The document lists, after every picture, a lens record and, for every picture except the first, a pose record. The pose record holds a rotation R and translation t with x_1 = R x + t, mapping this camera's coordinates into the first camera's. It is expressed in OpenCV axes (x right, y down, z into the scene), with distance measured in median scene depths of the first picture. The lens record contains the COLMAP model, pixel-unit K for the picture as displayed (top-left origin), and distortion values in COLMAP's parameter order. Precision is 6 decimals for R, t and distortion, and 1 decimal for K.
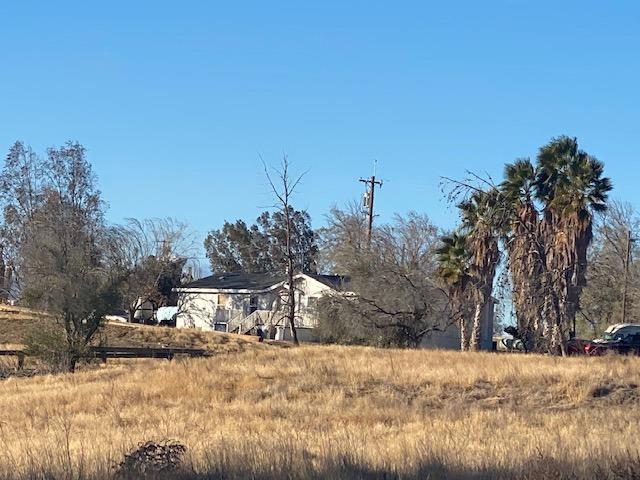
lens RADIAL K [[2602.2, 0, 320.1], [0, 2602.2, 240.3], [0, 0, 1]] dist [0.017511, 0.000000]
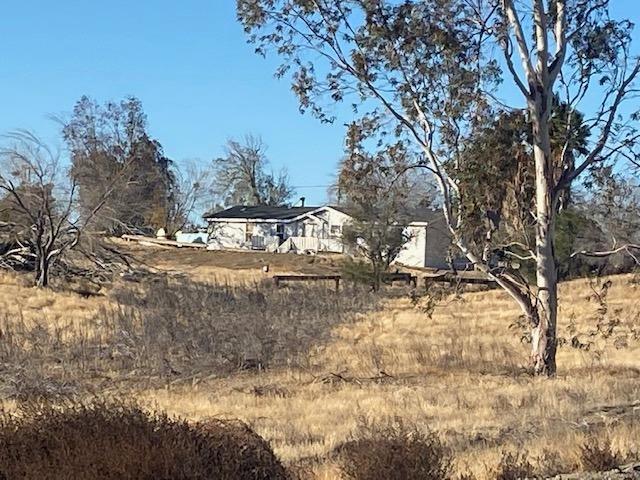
lens RADIAL K [[2602.2, 0, 319.9], [0, 2602.2, 239.8], [0, 0, 1]] dist [0.017511, 0.000000]
pose [[0.991151, -0.009327, 0.132410, -0.164446], [0.004865, 0.999410, 0.033986, -0.011978], [-0.132649, -0.033041, 0.990612, -0.181192]]
